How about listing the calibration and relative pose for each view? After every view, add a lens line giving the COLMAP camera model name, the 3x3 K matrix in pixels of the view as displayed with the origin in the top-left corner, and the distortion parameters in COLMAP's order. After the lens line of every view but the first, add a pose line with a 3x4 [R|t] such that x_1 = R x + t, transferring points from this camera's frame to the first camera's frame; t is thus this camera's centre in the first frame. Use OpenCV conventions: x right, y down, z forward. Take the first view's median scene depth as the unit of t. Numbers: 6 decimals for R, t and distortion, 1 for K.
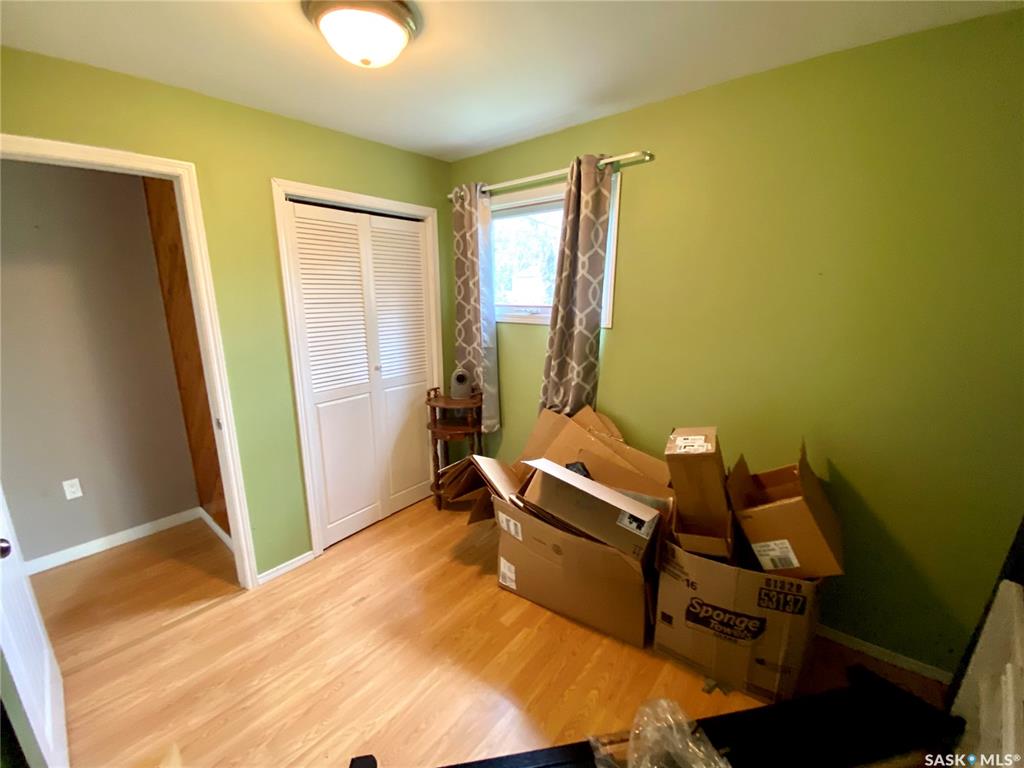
lens RADIAL K [[414.7, 0, 511.9], [0, 414.7, 379.1], [0, 0, 1]] dist [0.050618, -0.040394]
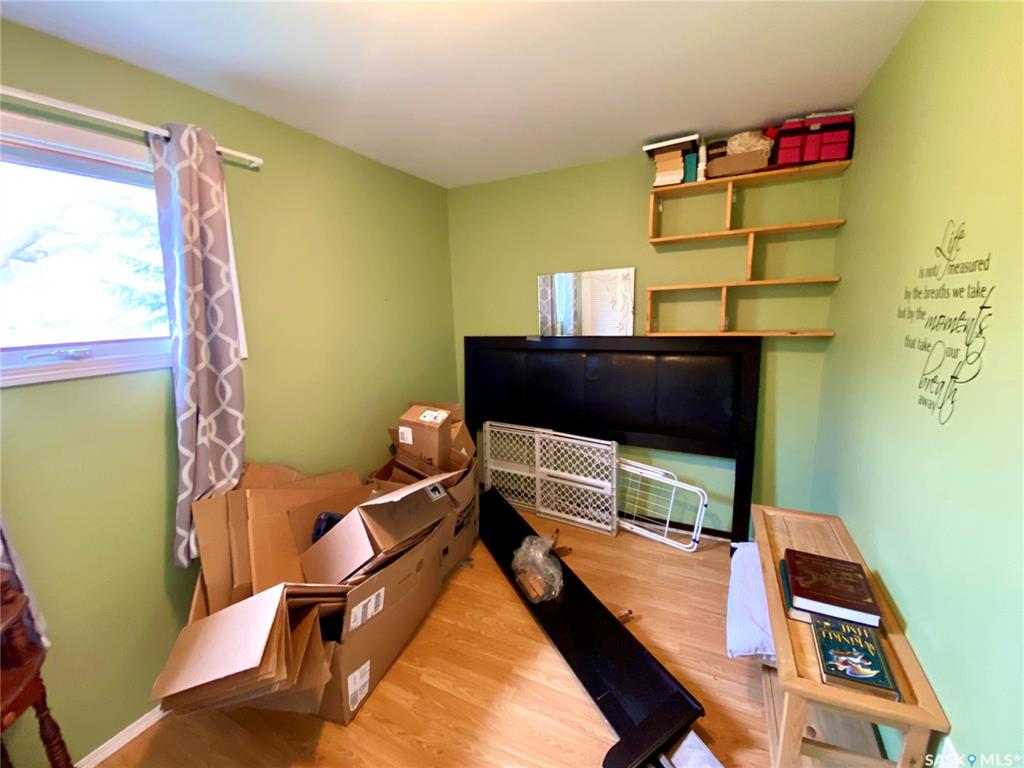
lens RADIAL K [[414.7, 0, 511.9], [0, 414.7, 379.1], [0, 0, 1]] dist [0.050618, -0.040394]
pose [[-0.235430, -0.174502, 0.956097, -0.761308], [0.243546, 0.941768, 0.231858, -0.172546], [-0.940882, 0.287440, -0.179221, 0.794286]]
